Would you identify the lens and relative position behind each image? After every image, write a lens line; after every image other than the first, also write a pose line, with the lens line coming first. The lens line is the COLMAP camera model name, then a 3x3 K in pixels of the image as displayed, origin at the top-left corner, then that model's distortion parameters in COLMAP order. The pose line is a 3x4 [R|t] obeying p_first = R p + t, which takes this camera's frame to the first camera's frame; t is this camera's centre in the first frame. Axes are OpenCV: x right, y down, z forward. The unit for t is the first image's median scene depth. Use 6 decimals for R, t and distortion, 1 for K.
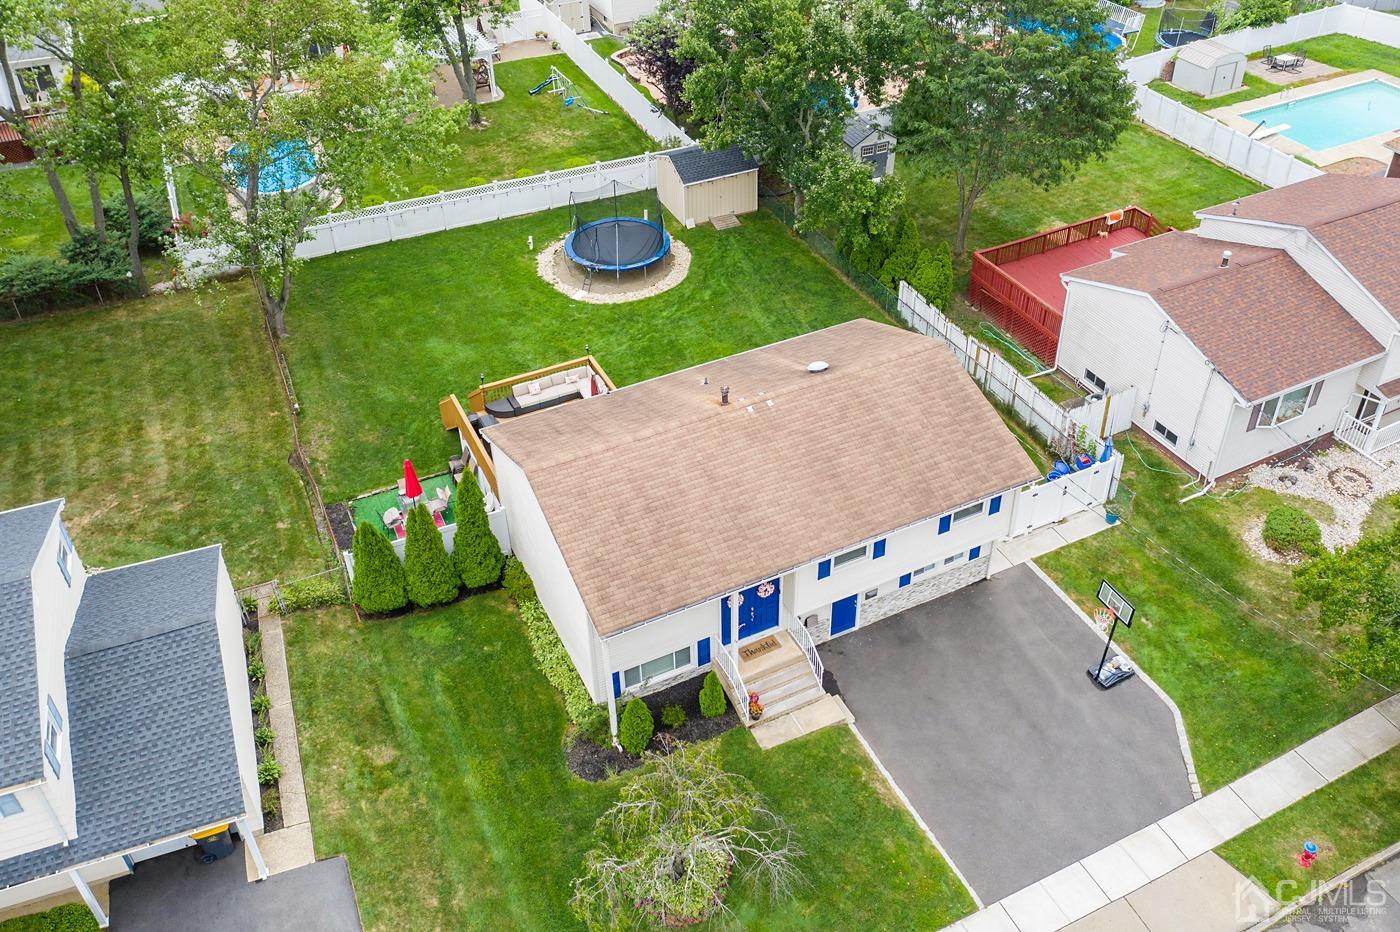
lens RADIAL K [[1193.6, 0, 720.7], [0, 1193.6, 431.4], [0, 0, 1]] dist [-0.016917, -0.003403]
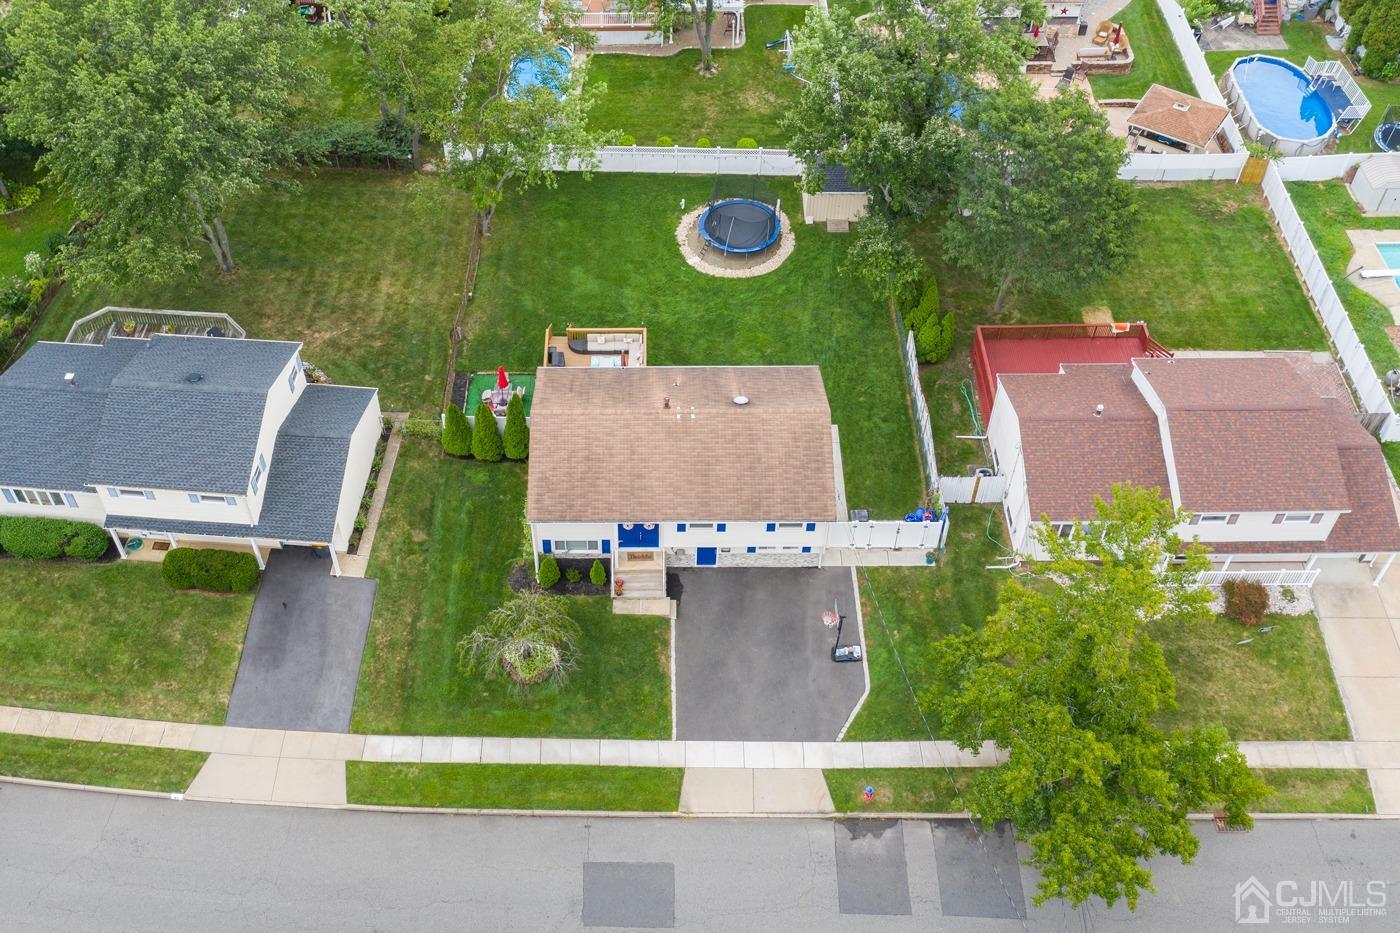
lens RADIAL K [[1370.8, 0, 641.7], [0, 1370.8, 469.1], [0, 0, 1]] dist [-0.021831, 0.011780]
pose [[0.892363, 0.343018, -0.293305, 0.420628], [-0.275140, 0.928622, 0.248917, -0.307086], [0.357752, -0.141424, 0.923045, -0.551378]]
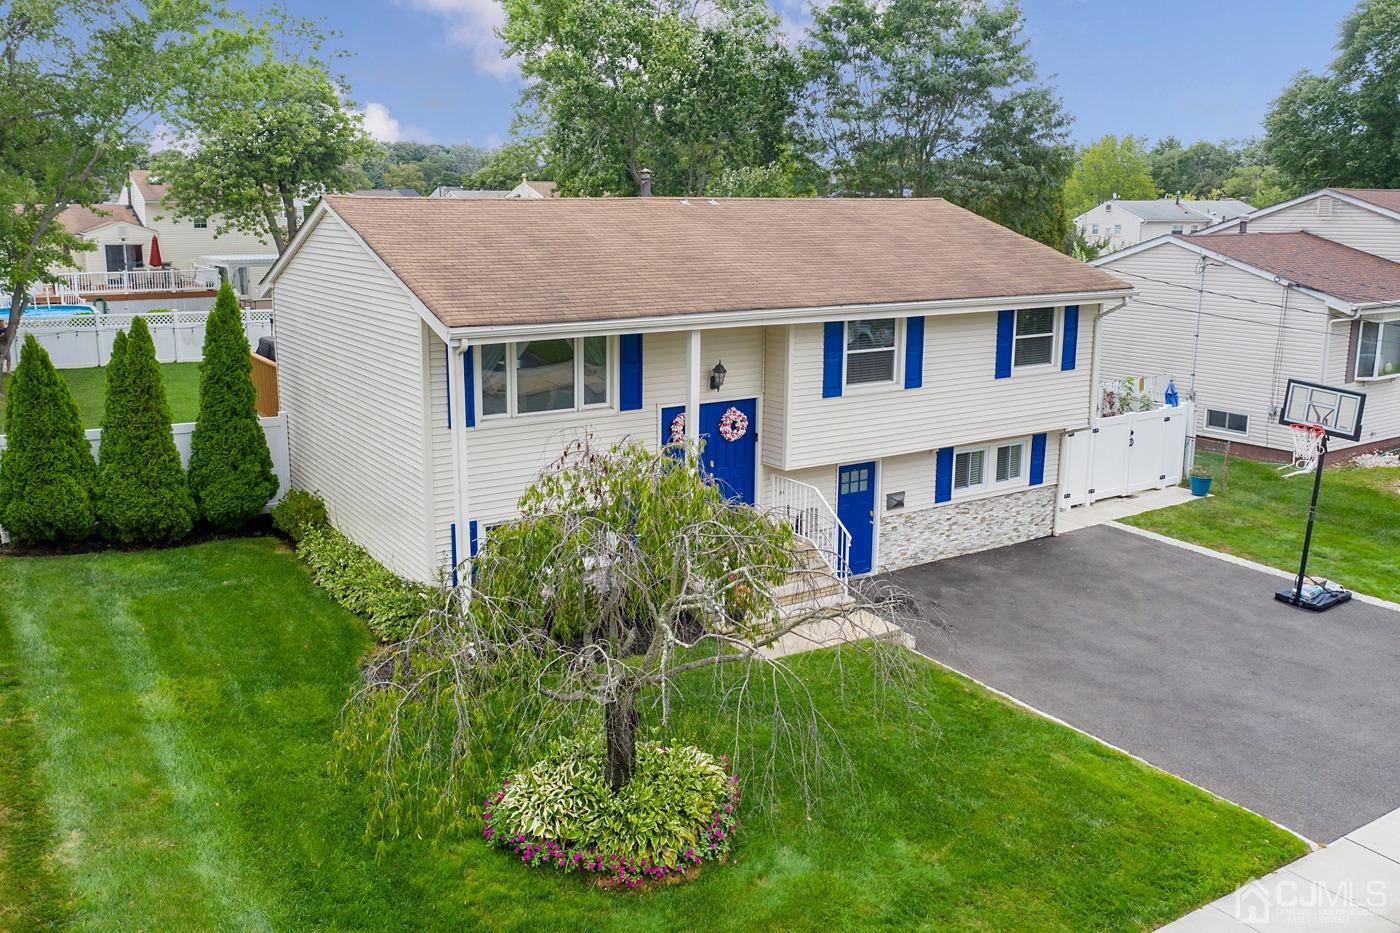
lens RADIAL K [[1175.5, 0, 673.9], [0, 1175.5, 368.0], [0, 0, 1]] dist [0.005981, 0.000950]
pose [[0.994317, -0.000759, 0.106457, -0.040349], [0.052786, 0.871911, -0.486811, 0.295692], [-0.092451, 0.489664, 0.866996, 0.371580]]
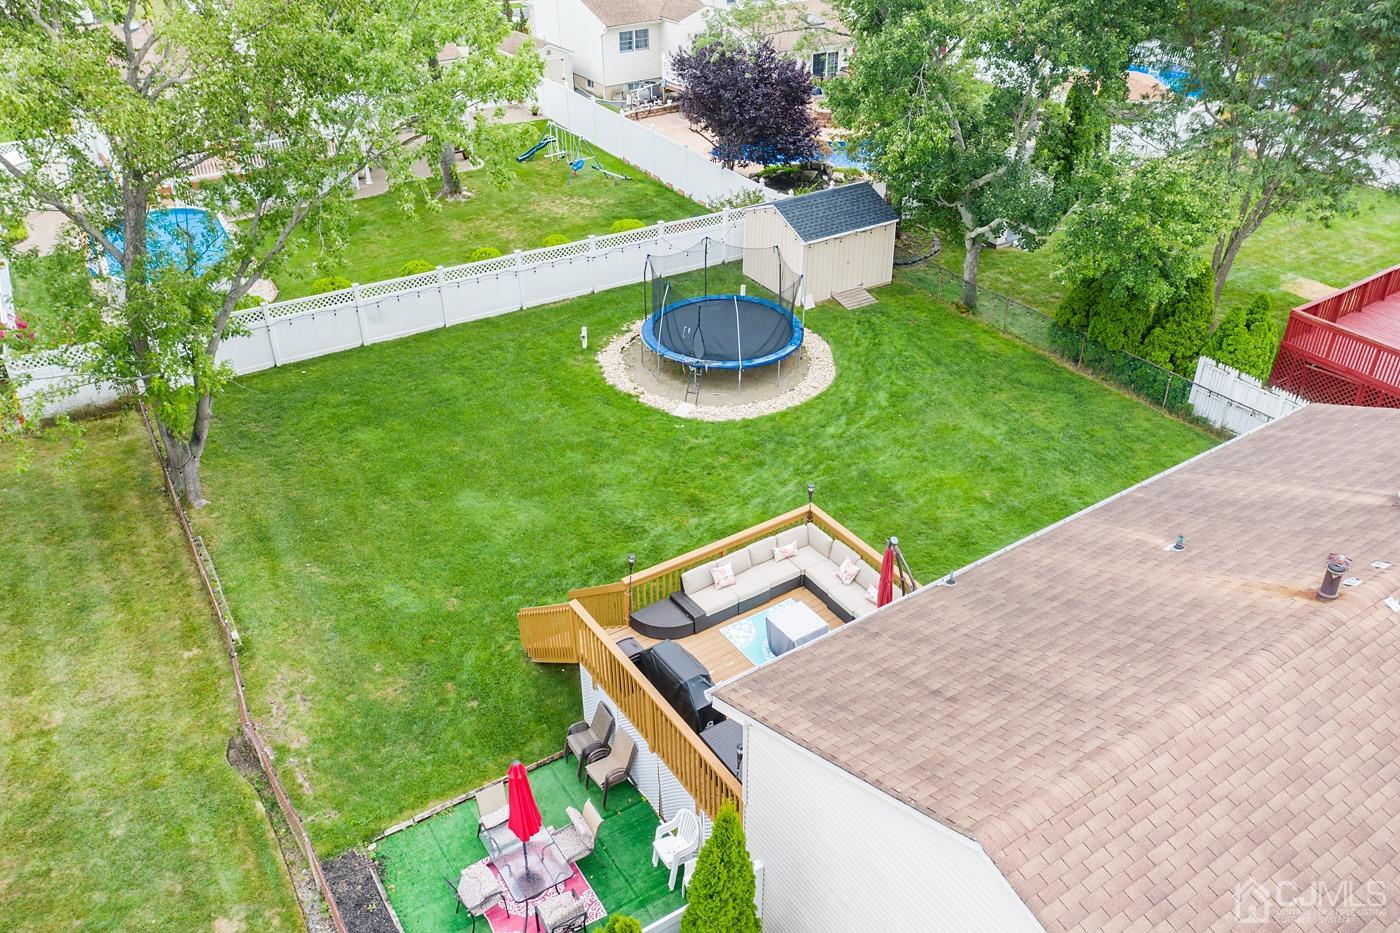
lens RADIAL K [[1106.2, 0, 700.0], [0, 1106.2, 466.5], [0, 0, 1]] dist [-0.012487, -0.004481]
pose [[0.993193, -0.058914, 0.100483, -0.198260], [0.067613, 0.994042, -0.085487, -0.039907], [-0.094848, 0.091699, 0.991259, 0.495301]]
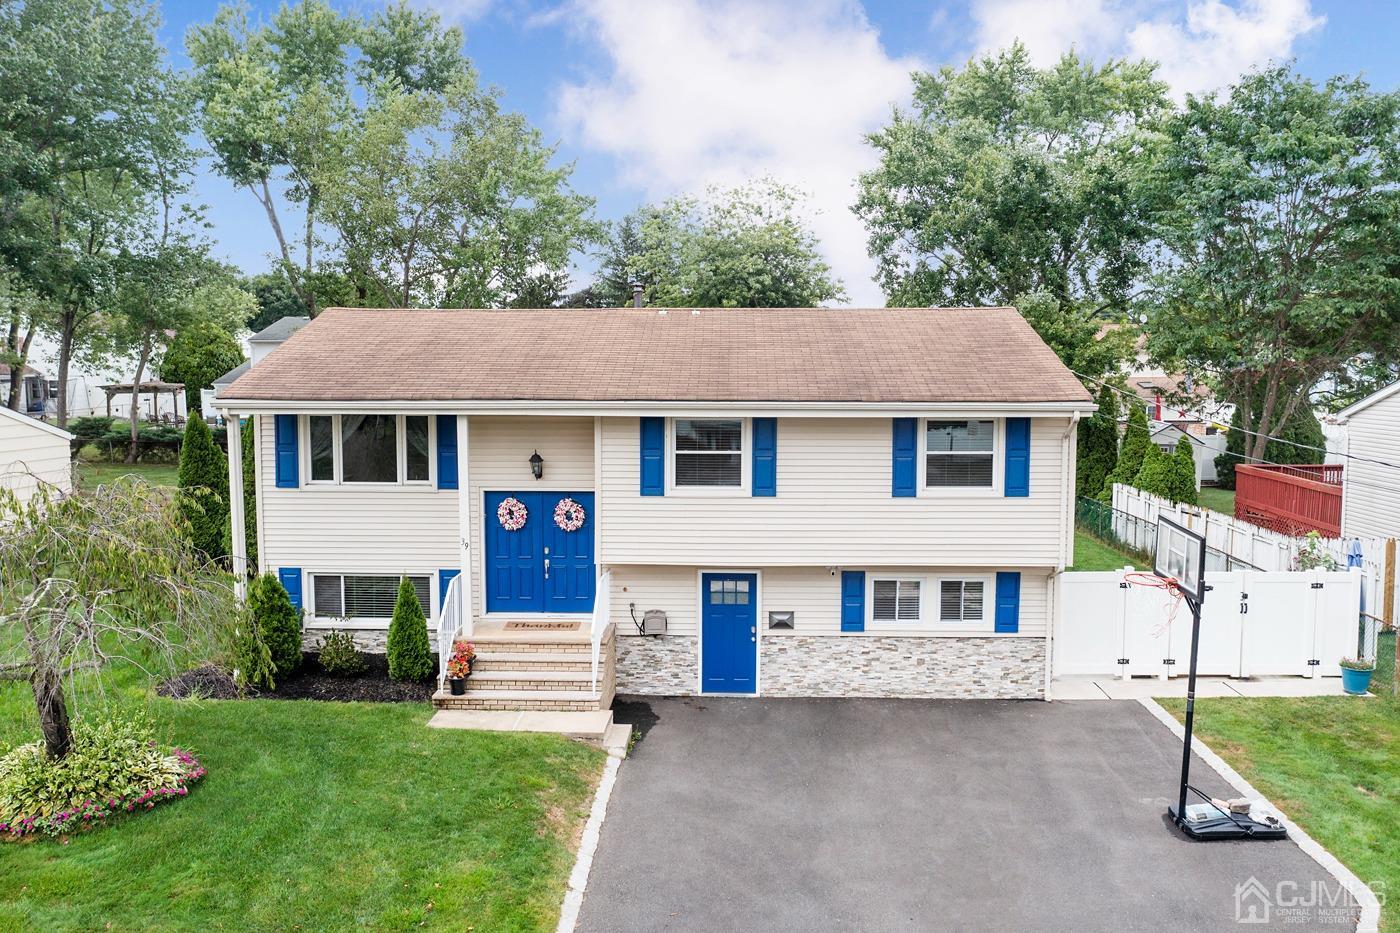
lens RADIAL K [[1106.2, 0, 700.0], [0, 1106.2, 466.5], [0, 0, 1]] dist [-0.012487, -0.004481]
pose [[0.878902, 0.058005, -0.473463, 0.272084], [-0.296595, 0.843828, -0.447198, 0.259812], [0.373581, 0.533470, 0.758846, 0.449076]]
